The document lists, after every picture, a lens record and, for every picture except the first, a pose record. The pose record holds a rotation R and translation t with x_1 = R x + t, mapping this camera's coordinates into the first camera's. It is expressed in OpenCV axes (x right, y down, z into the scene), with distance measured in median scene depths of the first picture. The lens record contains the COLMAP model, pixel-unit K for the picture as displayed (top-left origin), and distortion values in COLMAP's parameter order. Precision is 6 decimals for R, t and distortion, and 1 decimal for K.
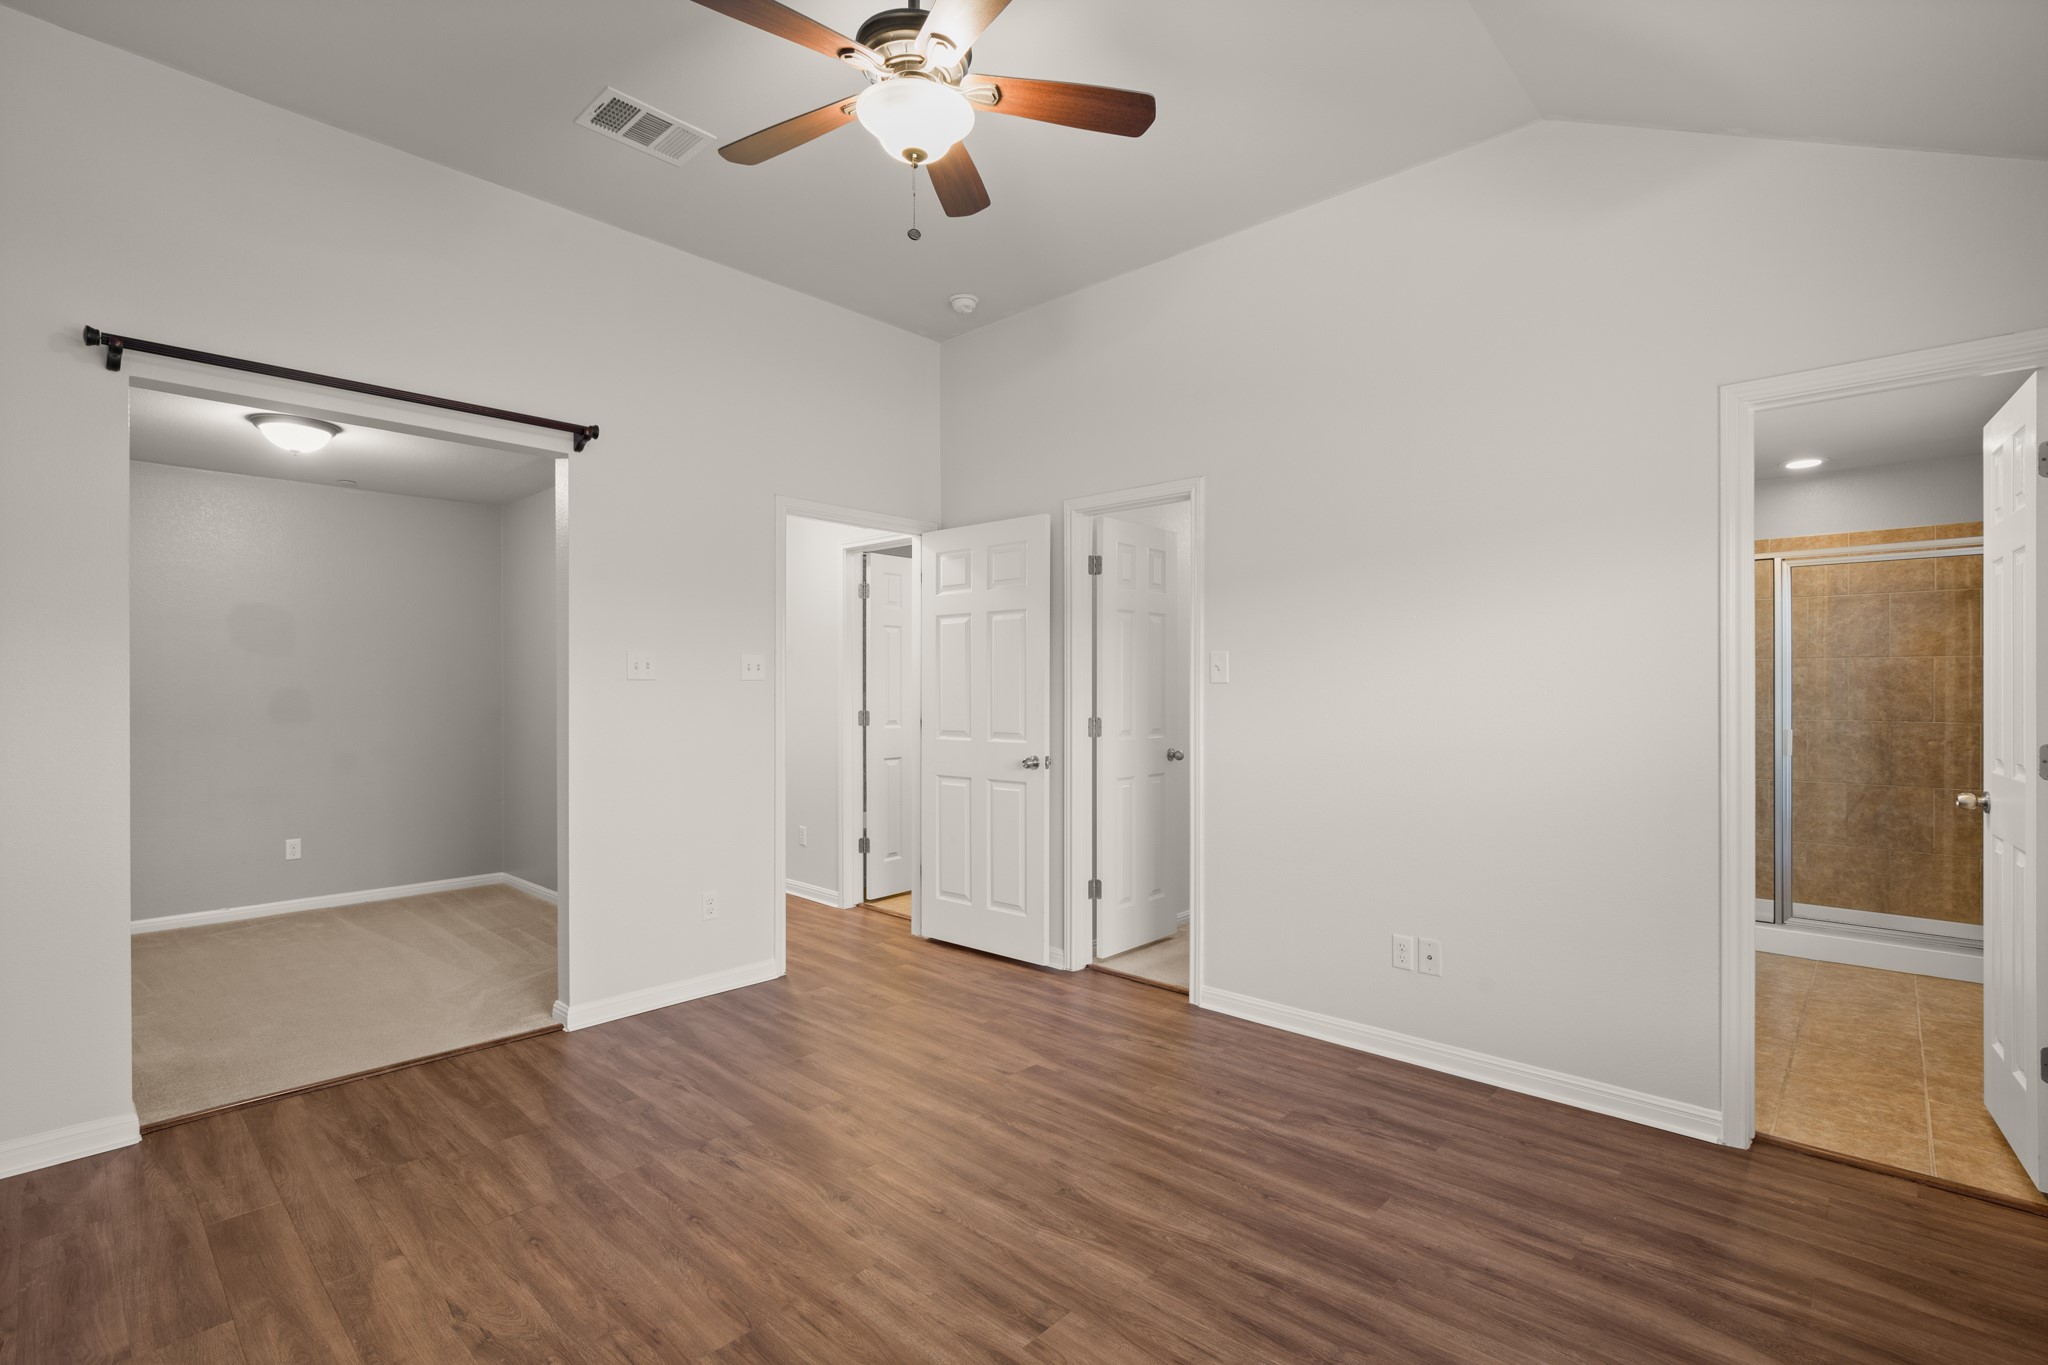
lens RADIAL K [[946.5, 0, 1024.4], [0, 946.5, 682.3], [0, 0, 1]] dist [0.002265, 0.000728]
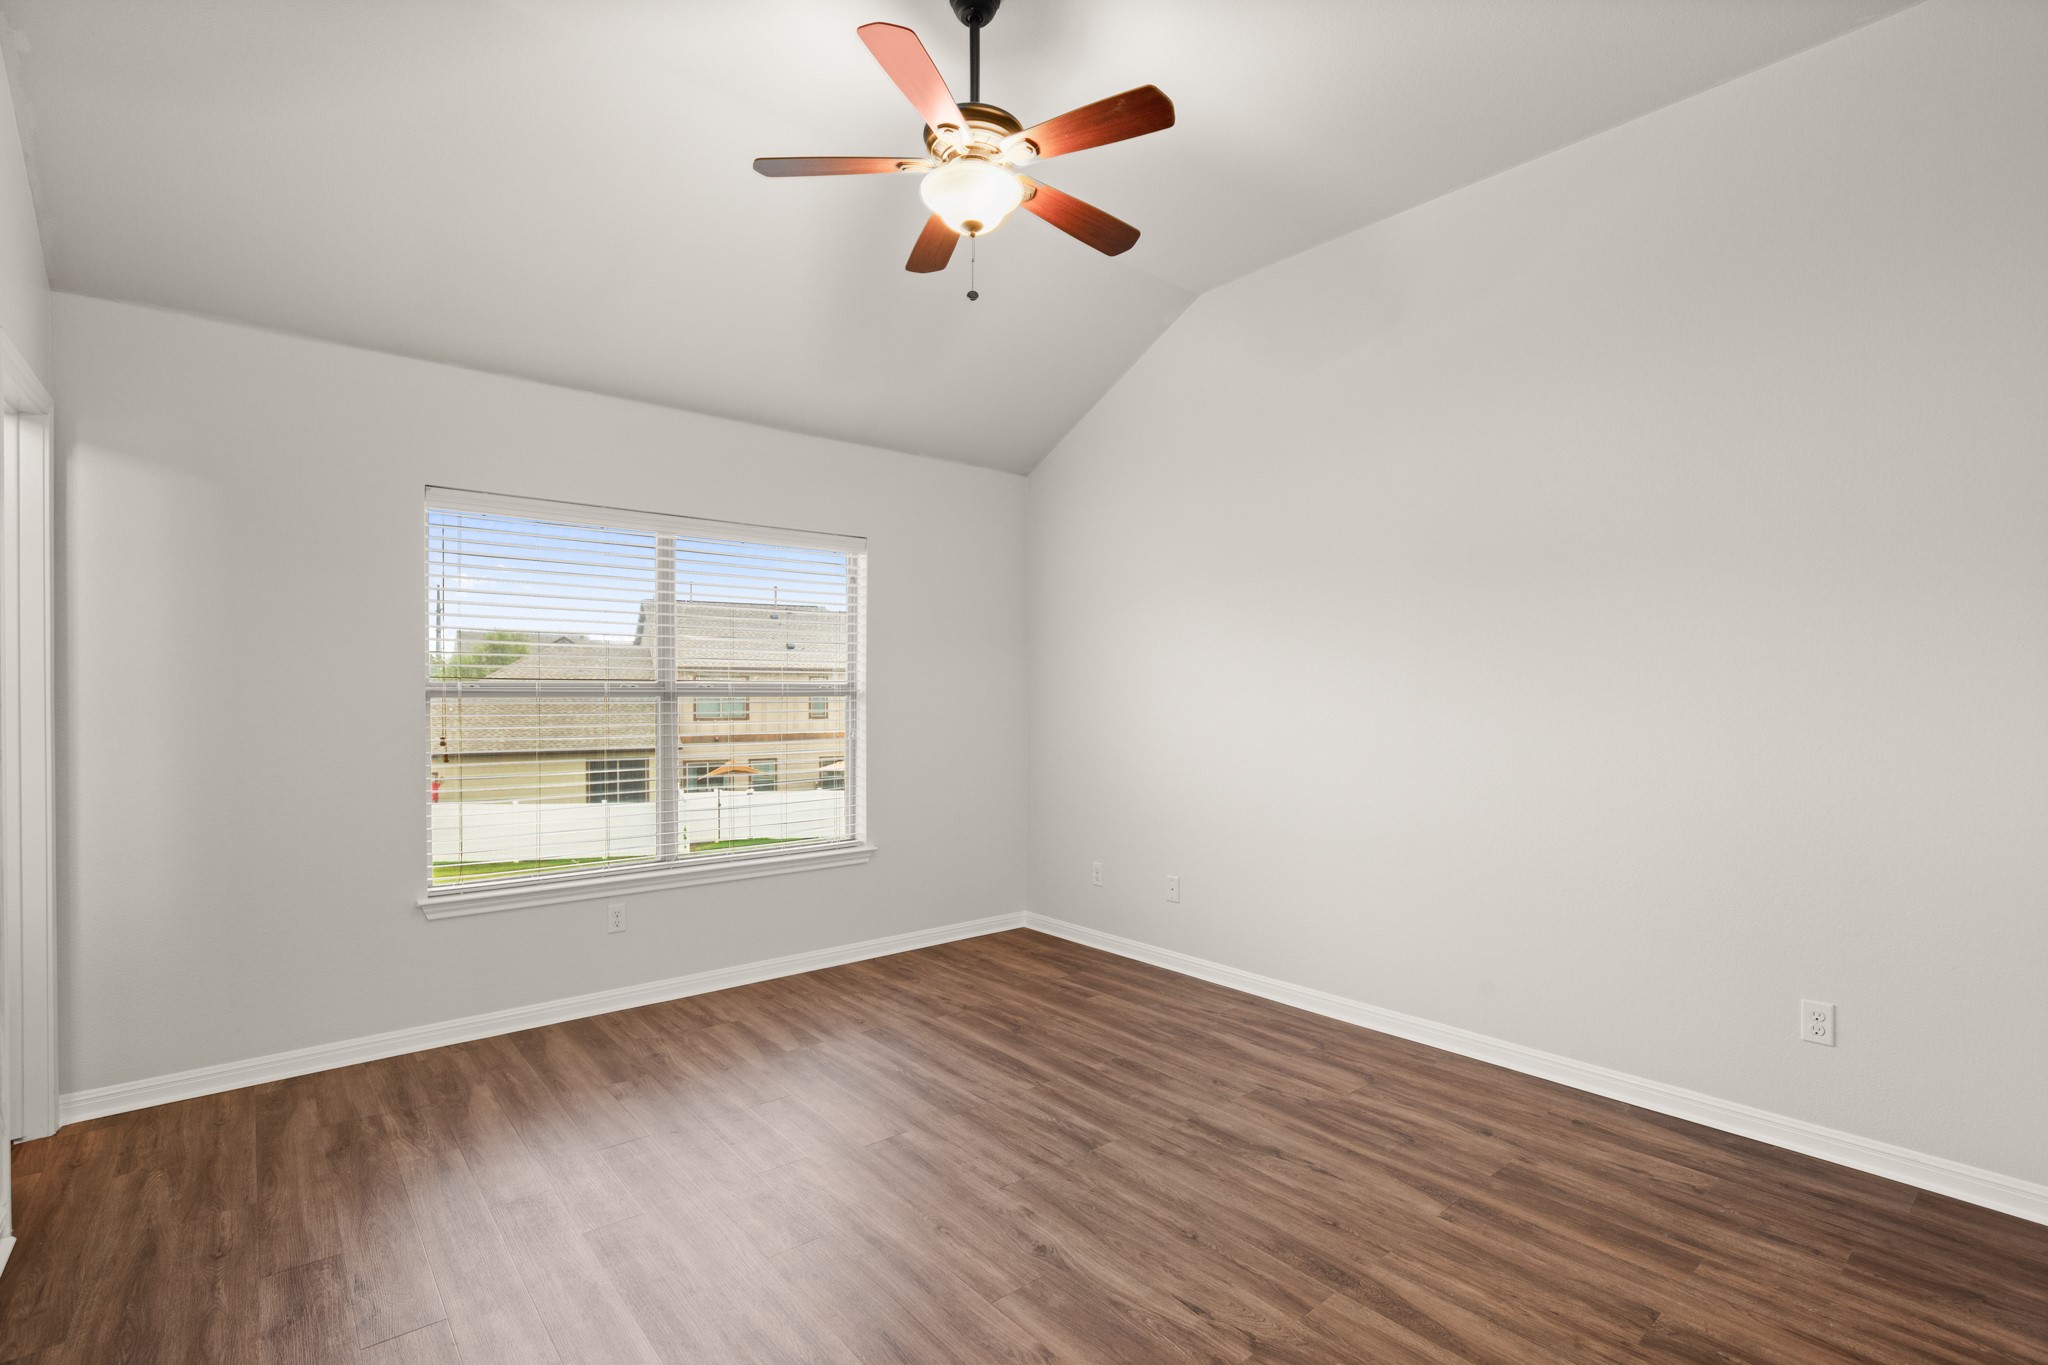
lens RADIAL K [[946.5, 0, 1023.7], [0, 946.5, 692.6], [0, 0, 1]] dist [0.002265, 0.000728]
pose [[-0.992728, 0.002018, 0.120365, -0.308491], [0.001040, 0.999966, -0.008194, 0.013590], [-0.120377, -0.008009, -0.992696, 2.079270]]
